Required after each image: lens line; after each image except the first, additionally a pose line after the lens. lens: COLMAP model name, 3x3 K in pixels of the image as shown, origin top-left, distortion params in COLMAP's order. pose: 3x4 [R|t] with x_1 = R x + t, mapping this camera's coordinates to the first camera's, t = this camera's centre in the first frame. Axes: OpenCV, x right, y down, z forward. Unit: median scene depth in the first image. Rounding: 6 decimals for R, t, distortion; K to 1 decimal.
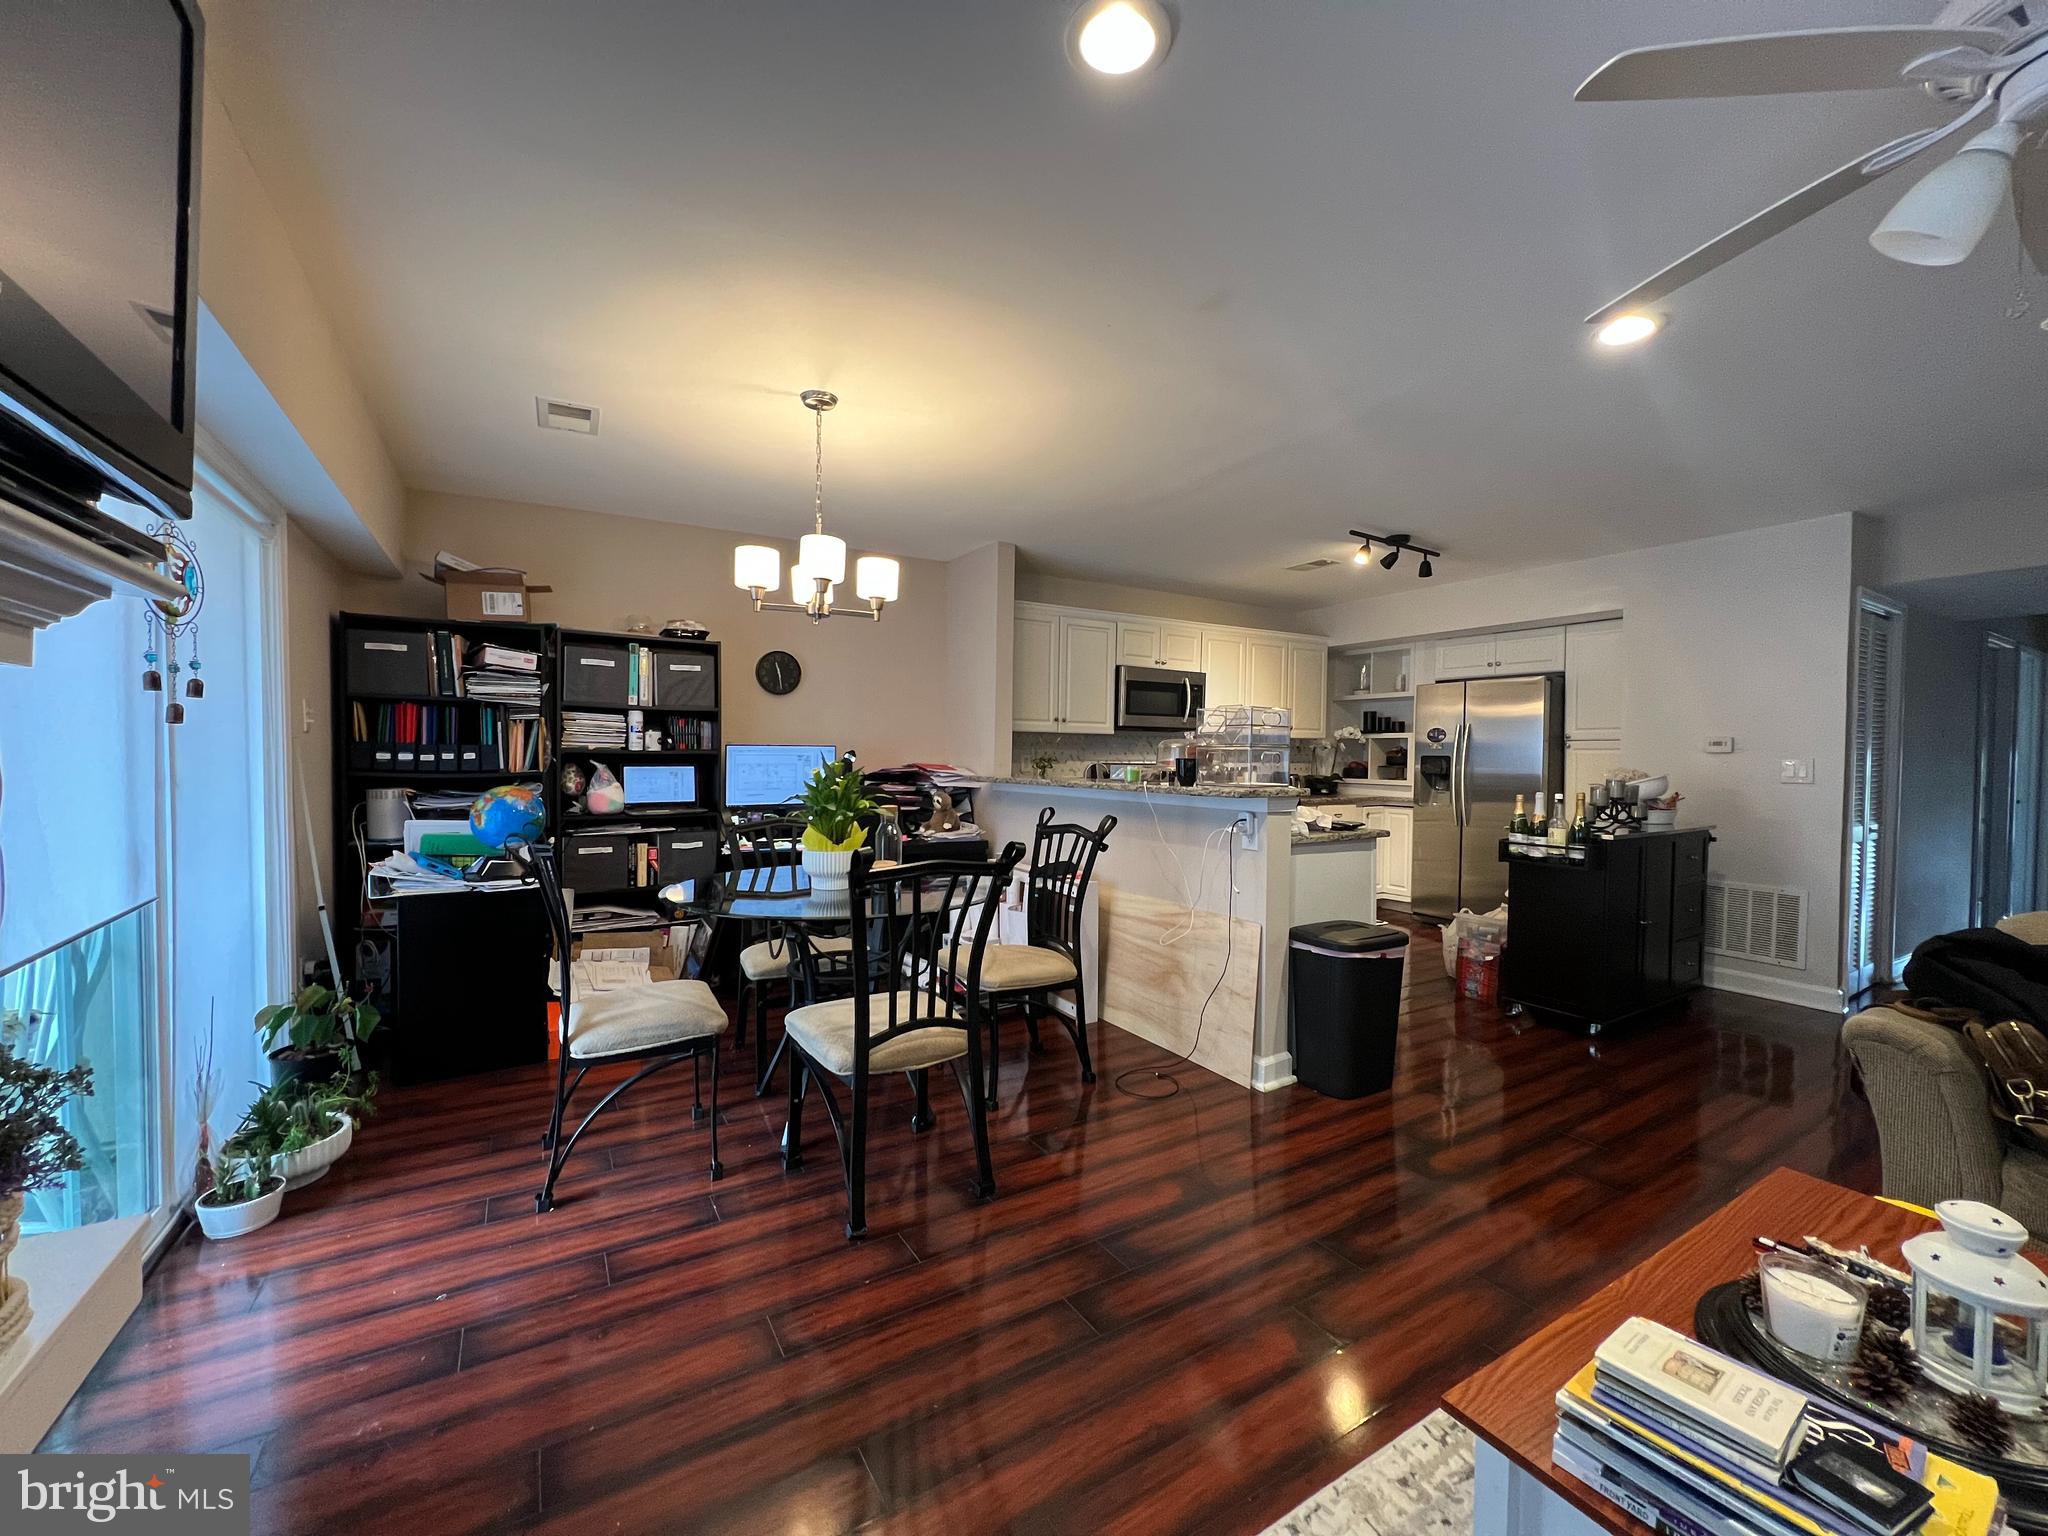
lens RADIAL K [[815.1, 0, 1024.0], [0, 815.1, 768.0], [0, 0, 1]] dist [-0.001318, -0.000226]
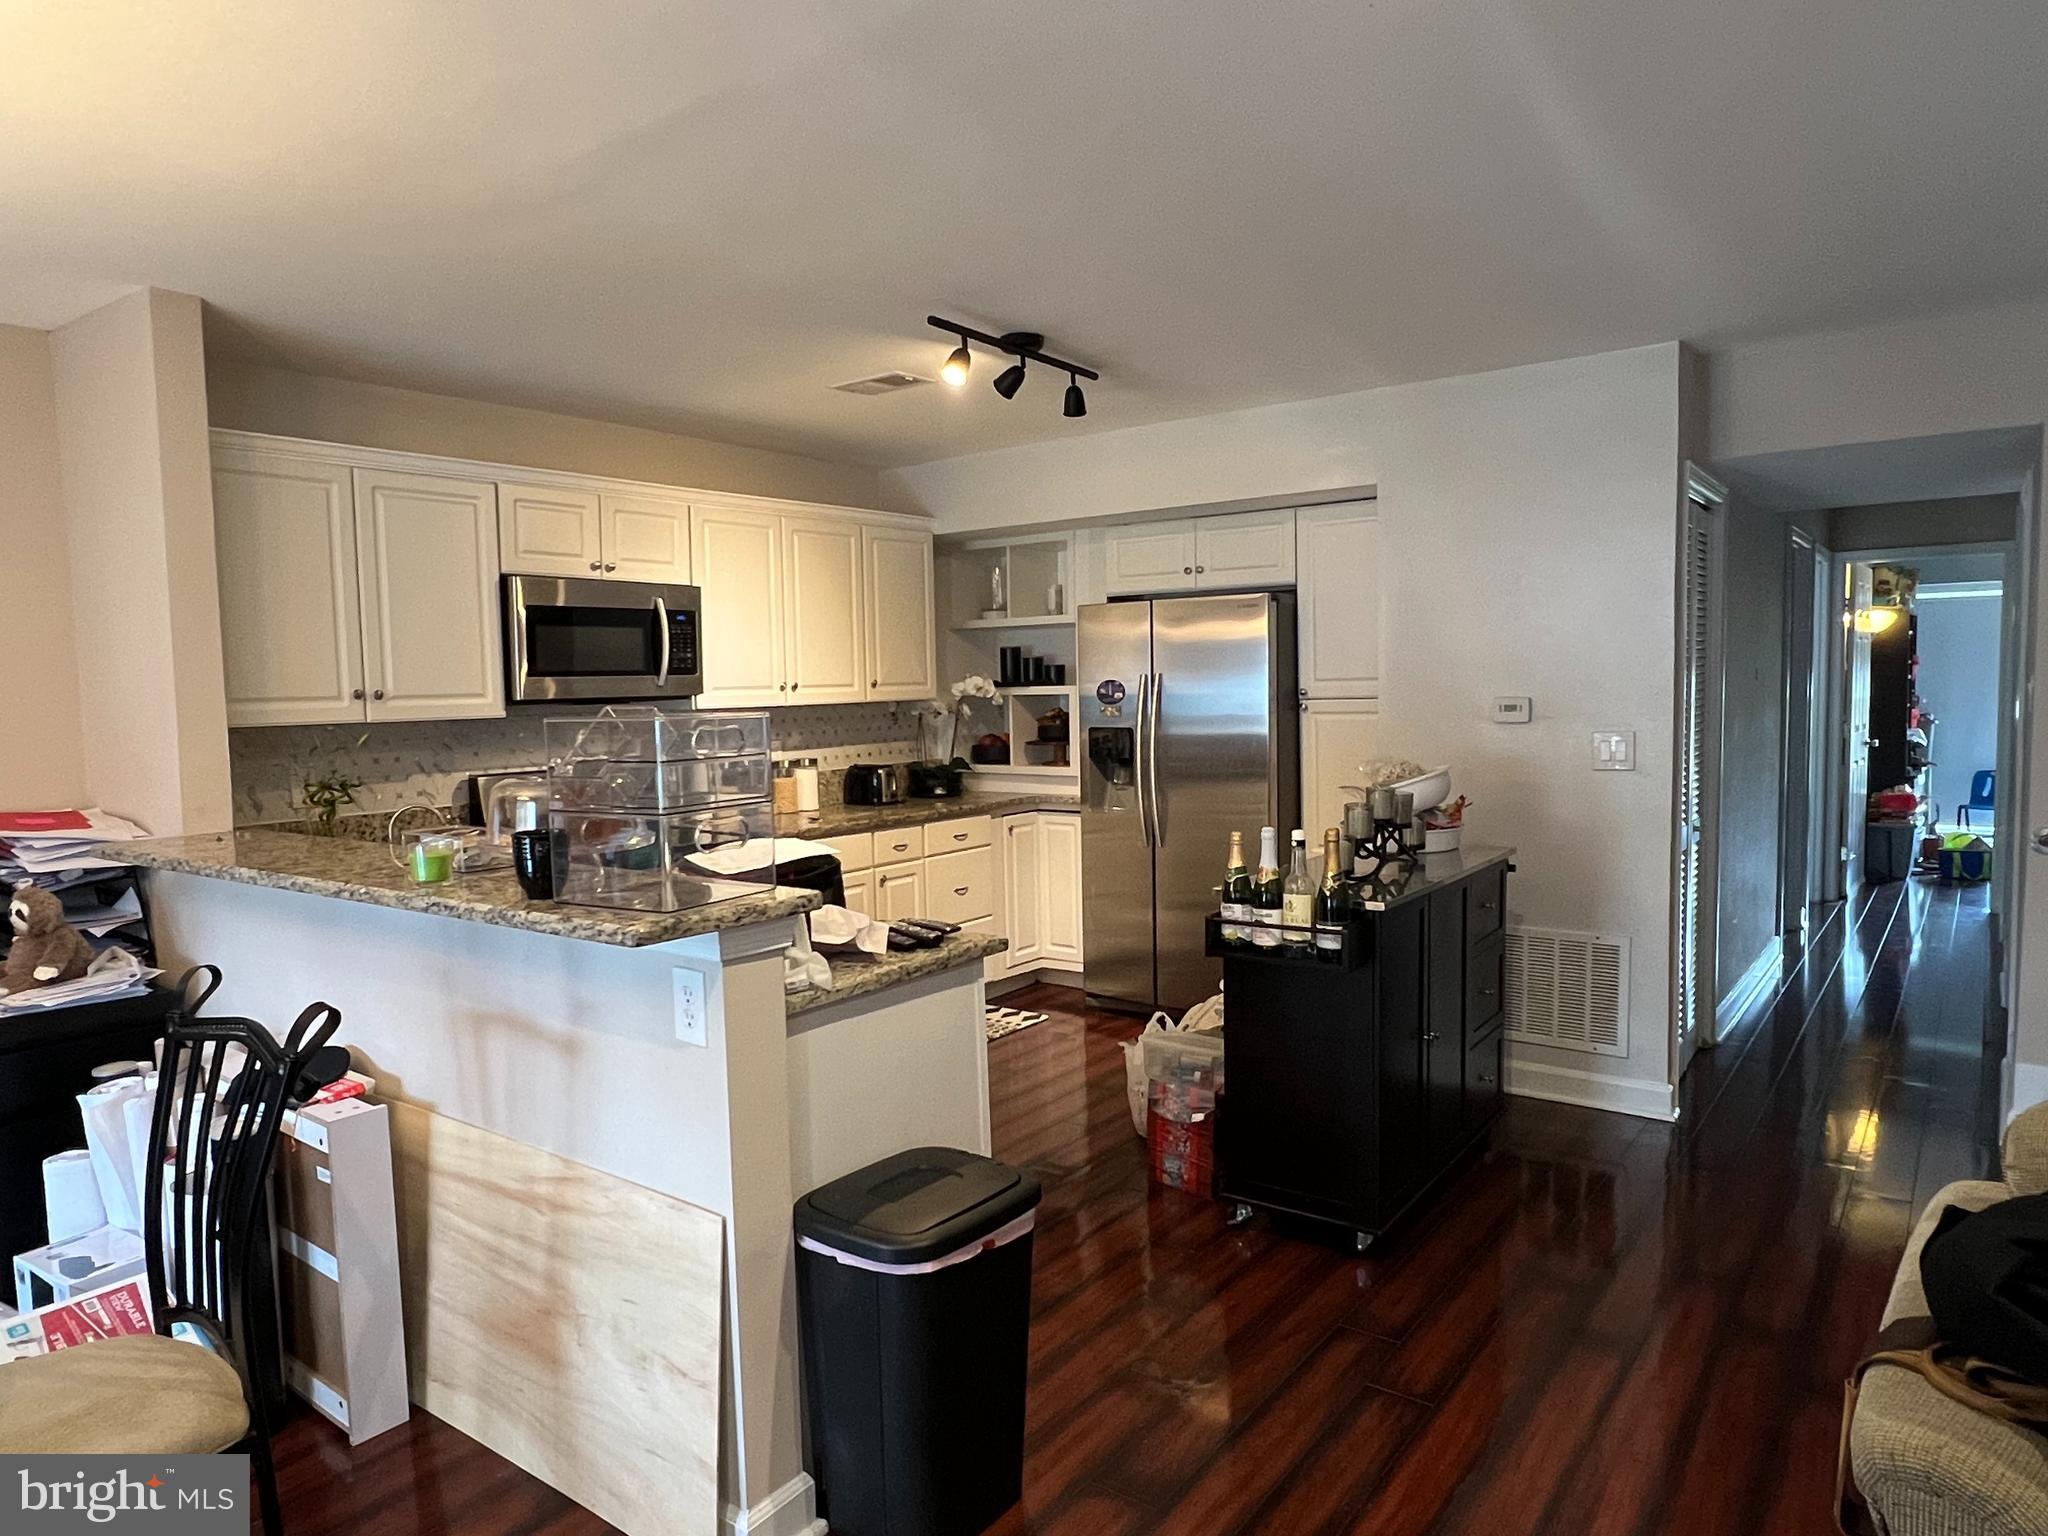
lens RADIAL K [[1298.8, 0, 1024.0], [0, 1298.8, 768.0], [0, 0, 1]] dist [0.001240, -0.000787]
pose [[0.927066, -0.056629, 0.370595, 0.121338], [0.039123, 0.997742, 0.054592, -0.046837], [-0.372850, -0.036112, 0.927189, 0.191945]]
